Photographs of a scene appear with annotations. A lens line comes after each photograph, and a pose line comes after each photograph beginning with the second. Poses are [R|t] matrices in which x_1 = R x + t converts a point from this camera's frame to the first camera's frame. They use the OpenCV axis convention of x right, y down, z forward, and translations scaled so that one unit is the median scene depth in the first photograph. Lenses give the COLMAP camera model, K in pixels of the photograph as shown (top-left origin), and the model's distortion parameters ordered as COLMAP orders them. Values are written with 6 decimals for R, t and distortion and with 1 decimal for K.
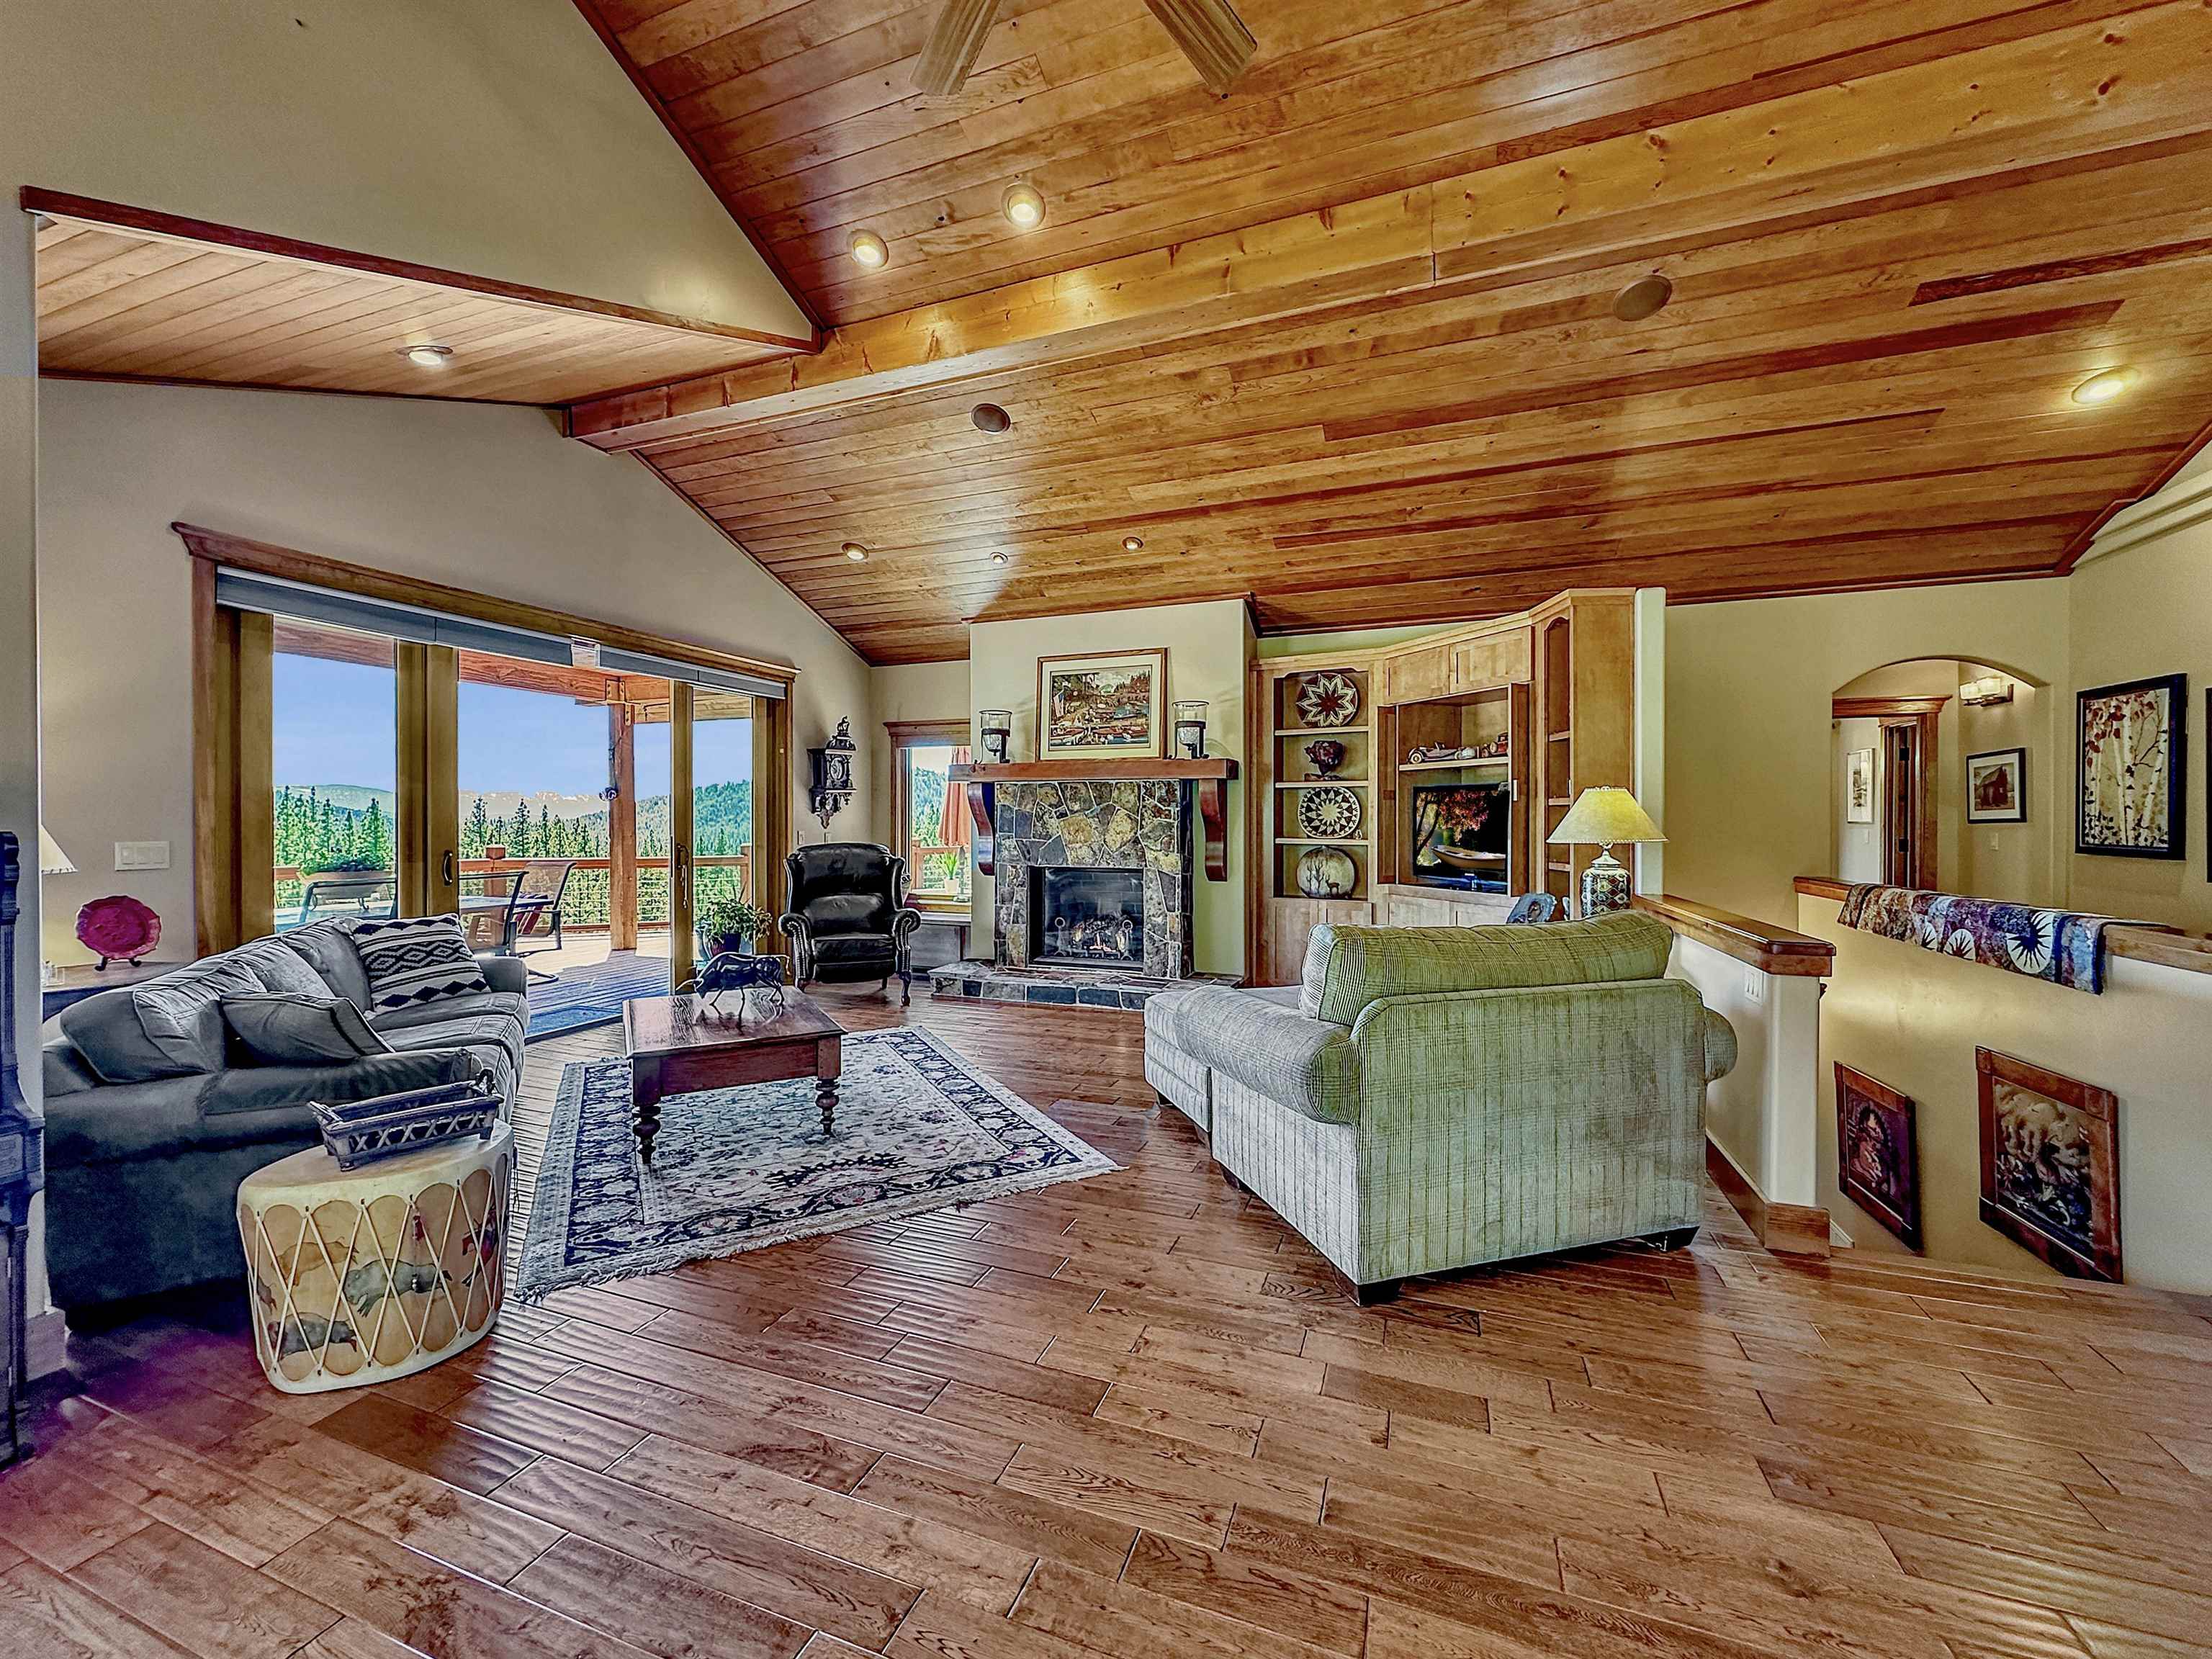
lens RADIAL K [[880.8, 0, 1099.5], [0, 880.8, 836.9], [0, 0, 1]] dist [-0.001208, -0.000112]
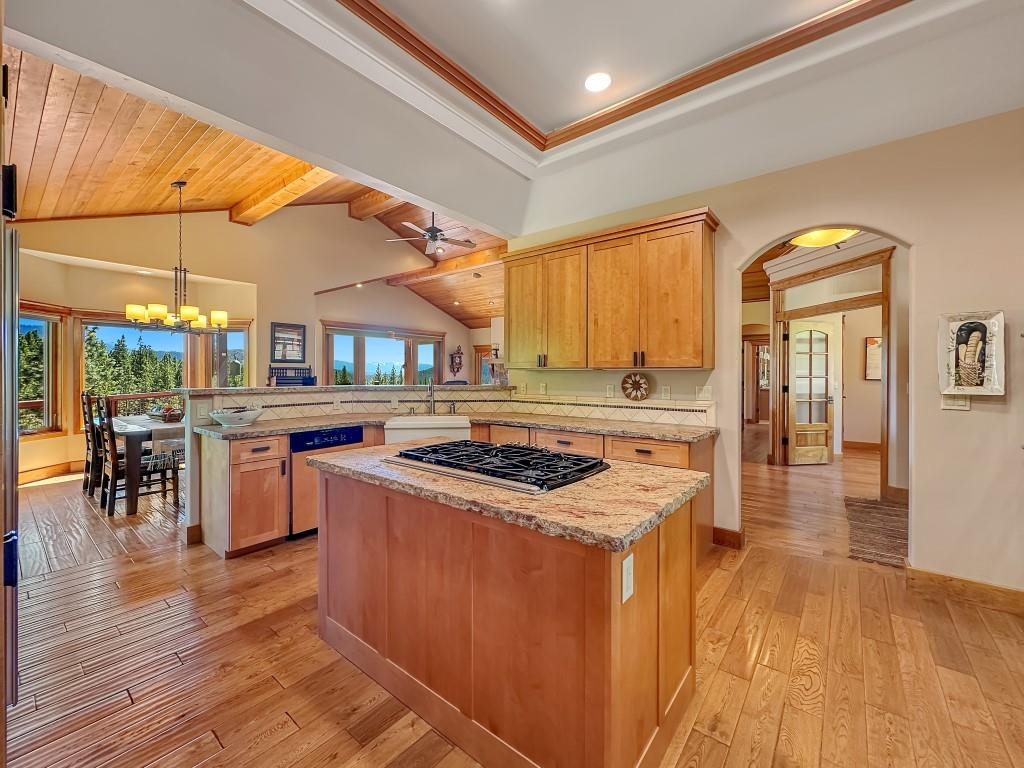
lens RADIAL K [[407.8, 0, 512.4], [0, 407.8, 380.9], [0, 0, 1]] dist [-0.001208, -0.000112]
pose [[0.955648, 0.006167, -0.294448, 0.671223], [-0.007403, 0.999968, -0.003082, 0.019367], [0.294420, 0.005125, 0.955663, -0.852118]]
